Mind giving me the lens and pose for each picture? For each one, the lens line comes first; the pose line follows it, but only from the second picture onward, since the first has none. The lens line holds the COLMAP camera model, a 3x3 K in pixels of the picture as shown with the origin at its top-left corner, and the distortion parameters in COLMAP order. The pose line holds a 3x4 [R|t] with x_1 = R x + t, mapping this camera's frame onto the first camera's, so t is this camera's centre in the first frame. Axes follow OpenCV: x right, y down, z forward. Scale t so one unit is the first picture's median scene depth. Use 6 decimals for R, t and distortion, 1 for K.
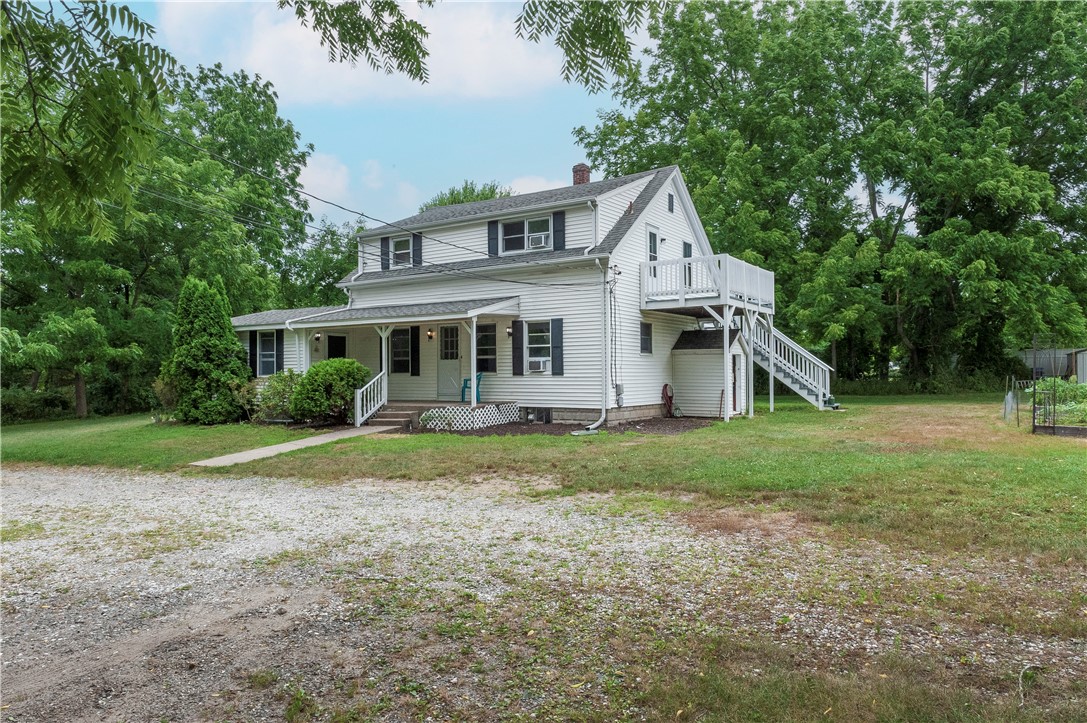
lens RADIAL K [[723.1, 0, 539.0], [0, 723.1, 361.3], [0, 0, 1]] dist [-0.002037, 0.000606]
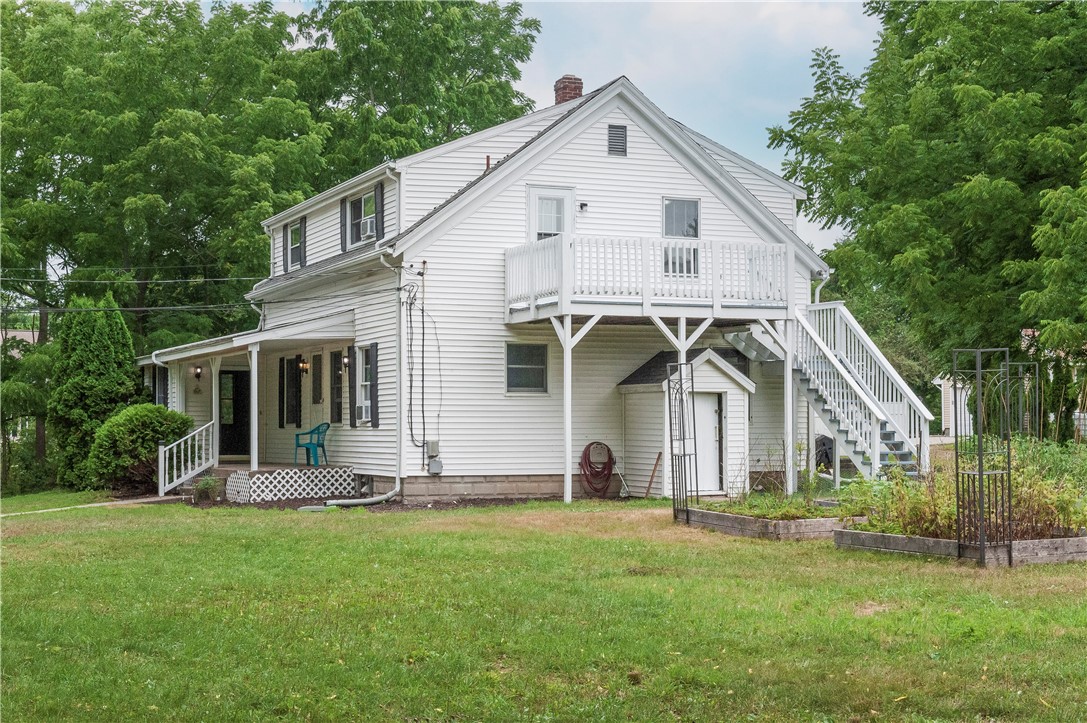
lens RADIAL K [[1696.3, 0, 543.7], [0, 1696.3, 360.1], [0, 0, 1]] dist [-0.029171, 0.000000]
pose [[0.828282, -0.020455, -0.559938, 1.009839], [0.008291, 0.999671, -0.024254, -0.003212], [0.560250, 0.015447, 0.828179, -0.214853]]
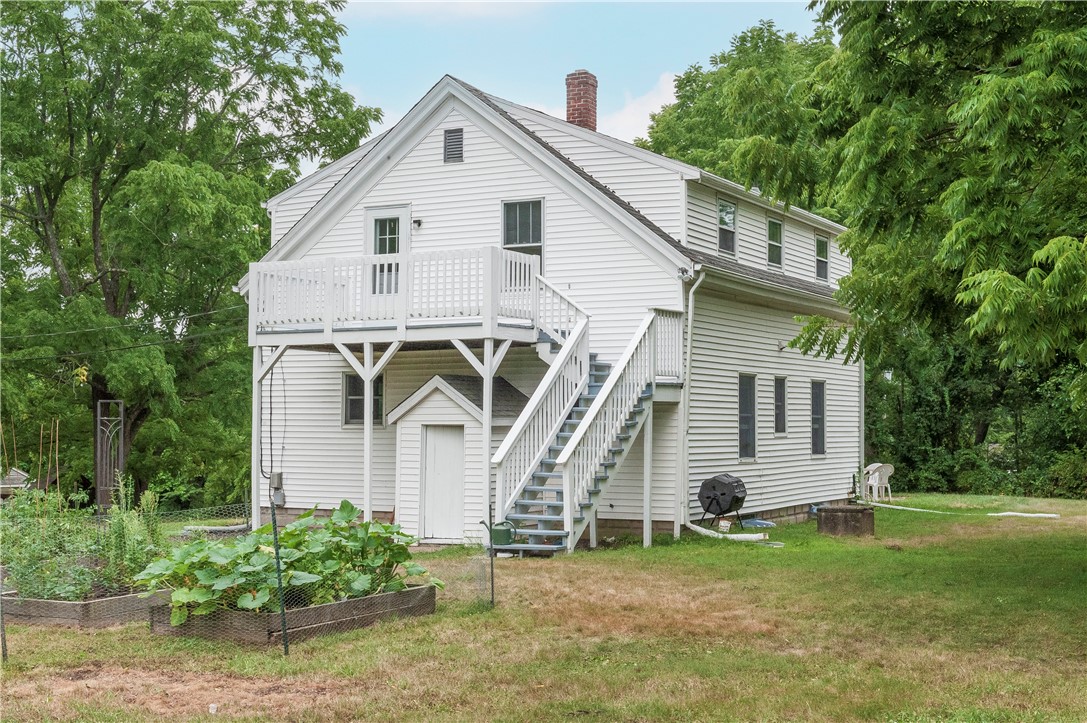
lens RADIAL K [[1545.3, 0, 541.3], [0, 1545.3, 370.9], [0, 0, 1]] dist [-0.020343, 0.000000]
pose [[0.083671, -0.034090, -0.995910, 1.480044], [0.015878, 0.999333, -0.032874, -0.010942], [0.996367, -0.013062, 0.084157, 1.065871]]
